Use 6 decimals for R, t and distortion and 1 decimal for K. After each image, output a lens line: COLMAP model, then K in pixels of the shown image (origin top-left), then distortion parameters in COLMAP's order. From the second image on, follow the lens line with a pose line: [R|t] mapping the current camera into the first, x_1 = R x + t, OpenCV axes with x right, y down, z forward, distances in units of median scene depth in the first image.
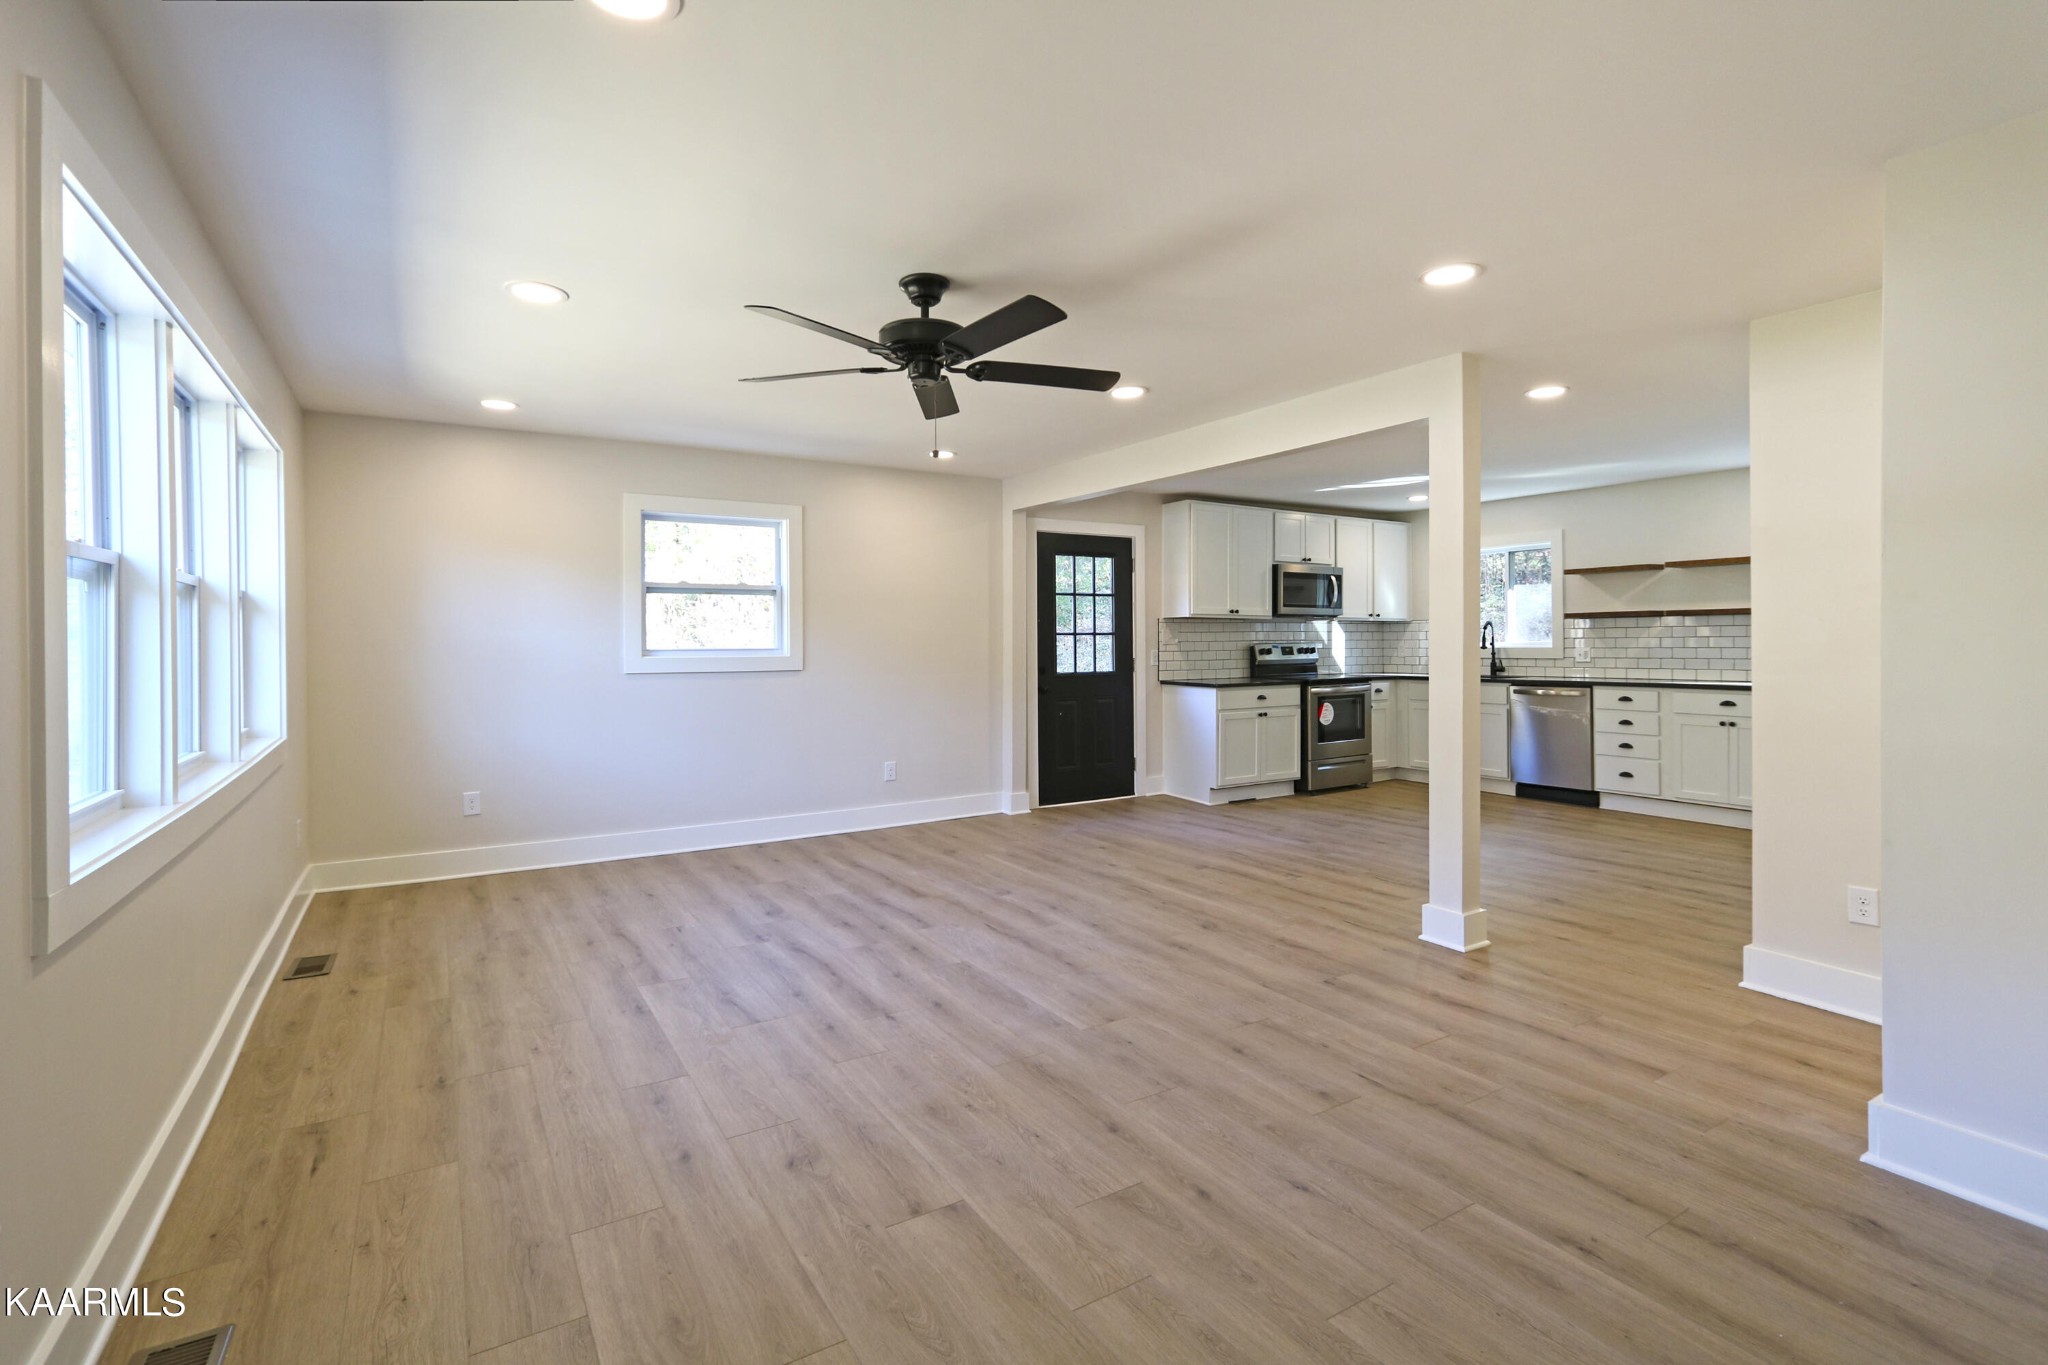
lens RADIAL K [[928.6, 0, 1016.2], [0, 928.6, 644.4], [0, 0, 1]] dist [0.034811, 0.000264]
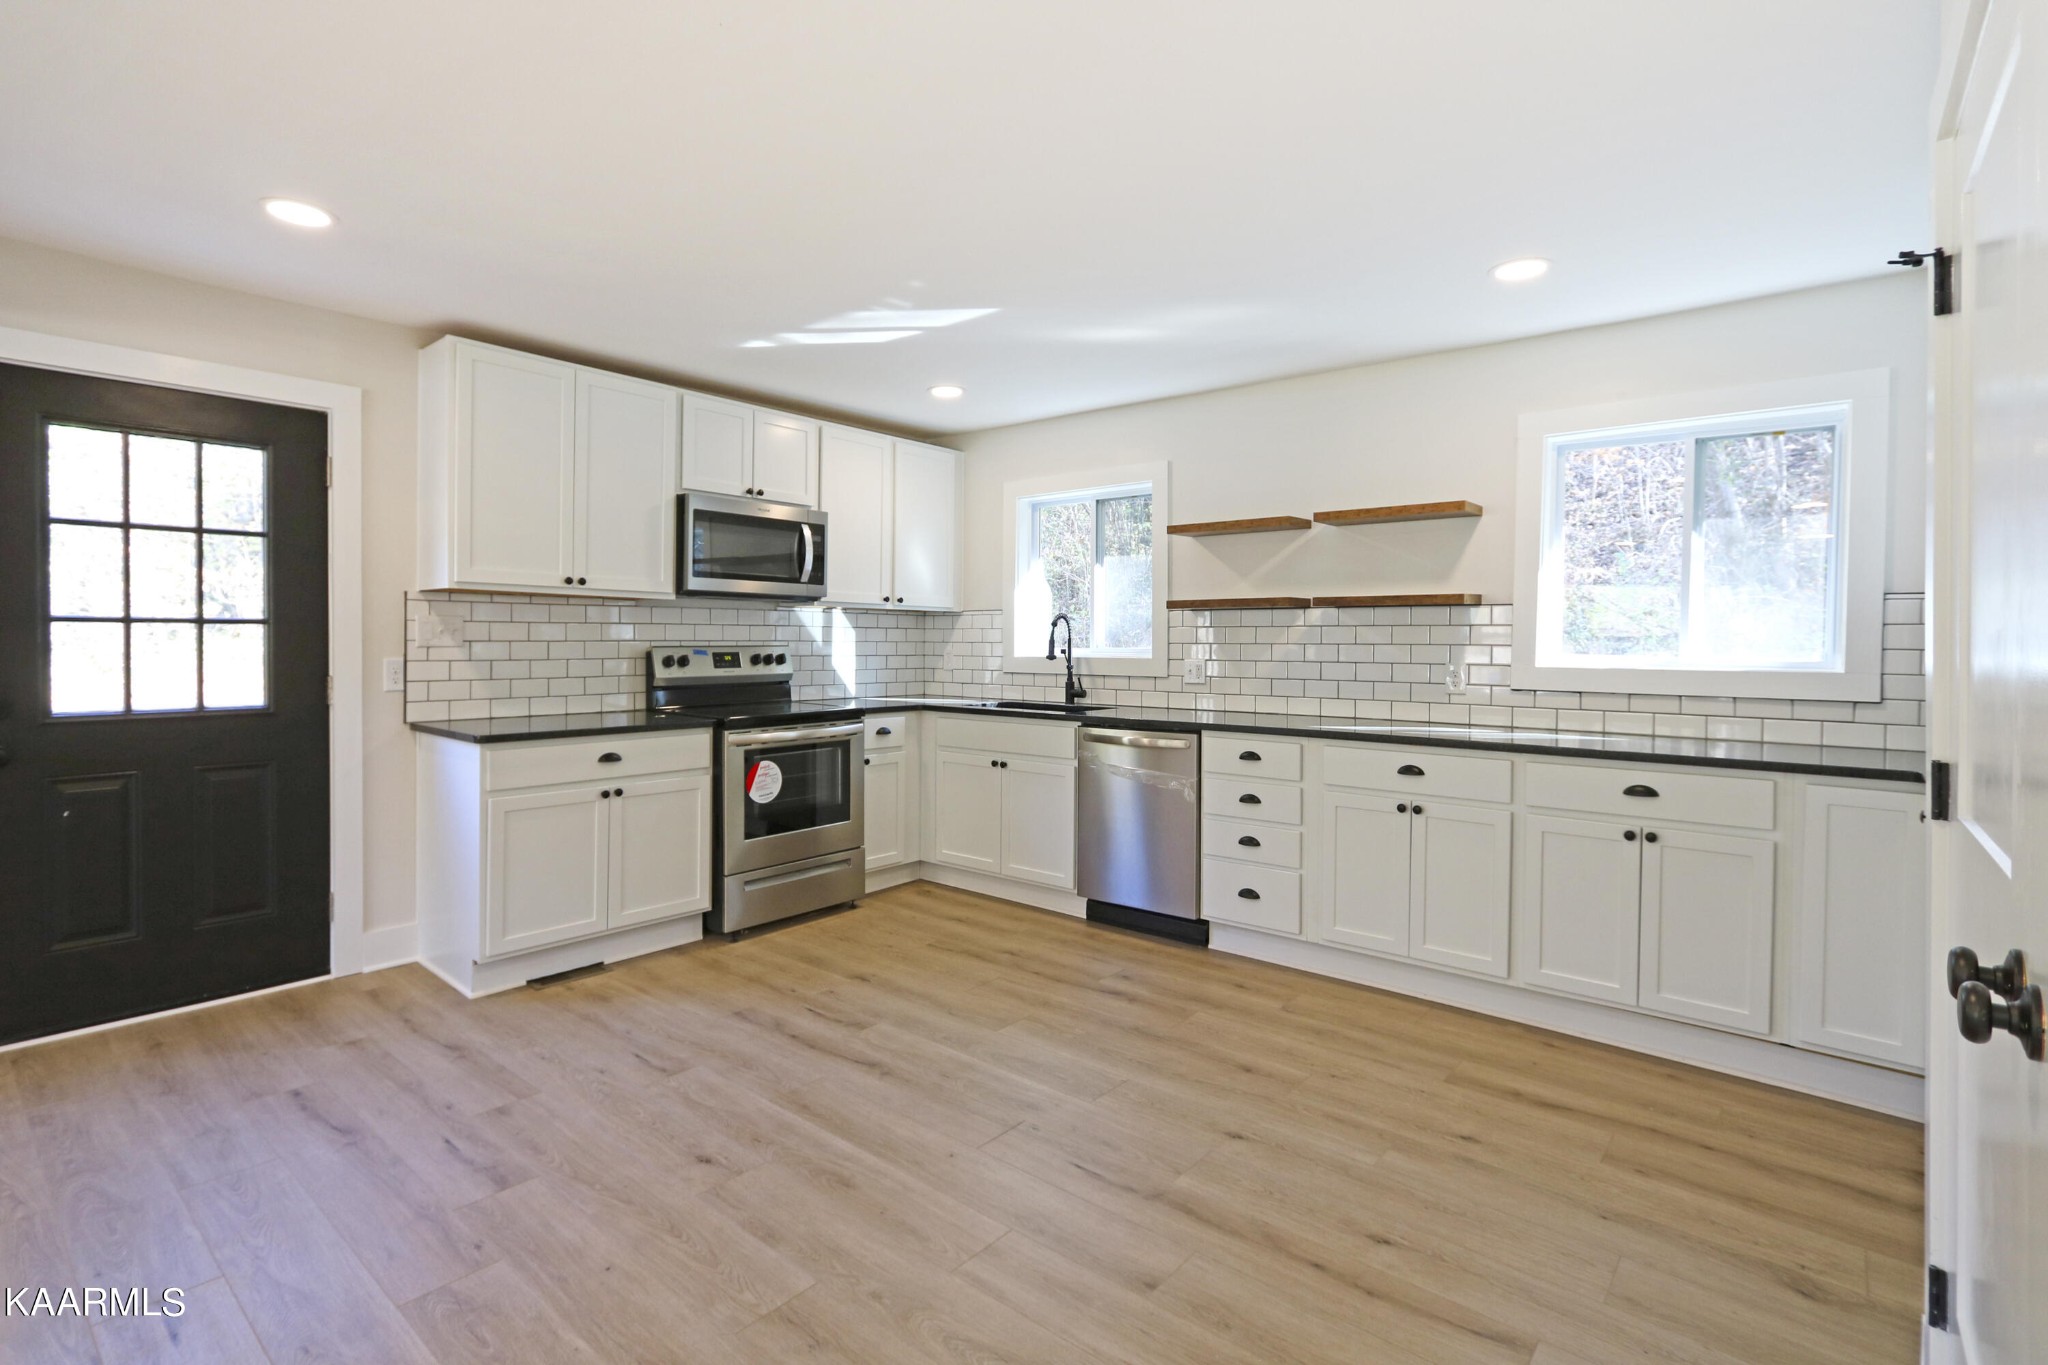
lens RADIAL K [[928.6, 0, 1016.2], [0, 928.6, 644.4], [0, 0, 1]] dist [0.034811, 0.000264]
pose [[0.955031, 0.011365, 0.296289, 0.304172], [-0.012156, 0.999926, 0.000827, -0.004841], [-0.296257, -0.004391, 0.955098, 0.447664]]
